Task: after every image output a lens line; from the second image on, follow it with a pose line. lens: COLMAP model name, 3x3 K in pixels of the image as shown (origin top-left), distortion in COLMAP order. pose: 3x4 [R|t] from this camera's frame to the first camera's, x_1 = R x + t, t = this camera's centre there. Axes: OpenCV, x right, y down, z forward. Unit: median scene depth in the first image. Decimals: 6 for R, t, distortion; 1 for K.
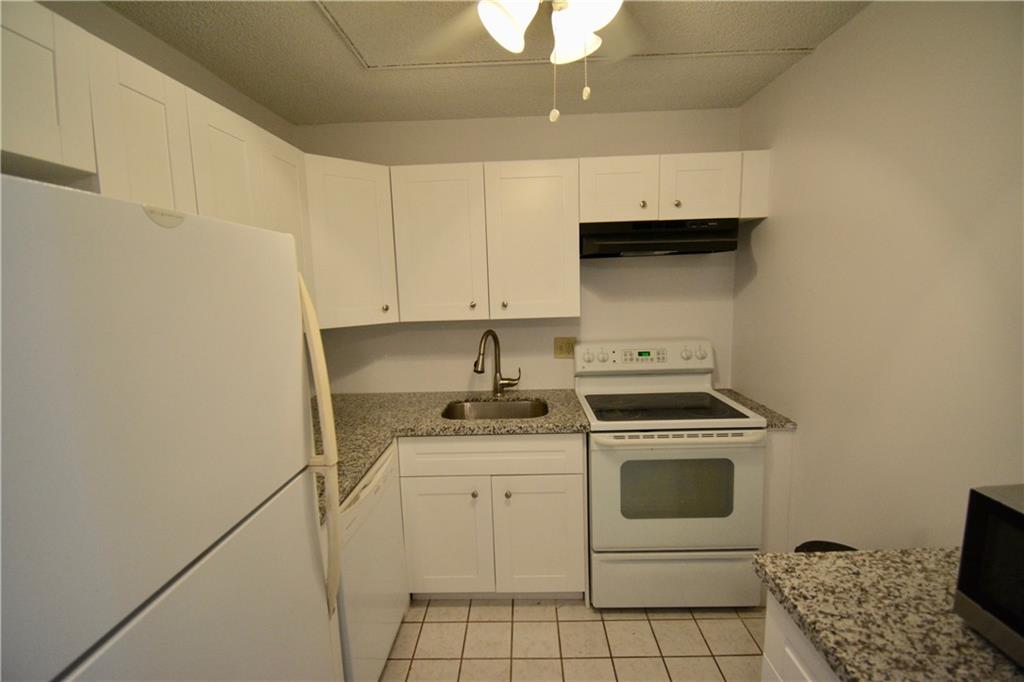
lens RADIAL K [[459.9, 0, 514.0], [0, 459.9, 338.1], [0, 0, 1]] dist [0.025511, -0.030252]
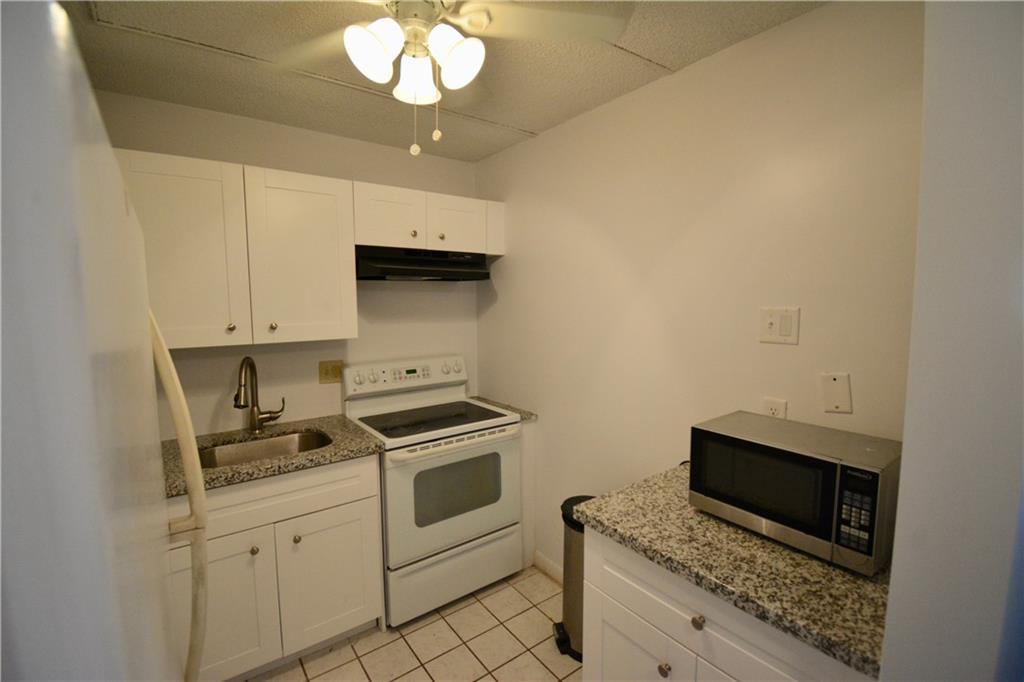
lens RADIAL K [[459.9, 0, 514.0], [0, 459.9, 338.1], [0, 0, 1]] dist [0.025511, -0.030252]
pose [[0.783980, -0.029265, 0.620096, -0.224097], [0.061987, 0.997586, -0.031290, 0.005689], [-0.617684, 0.062969, 0.783902, 0.014941]]
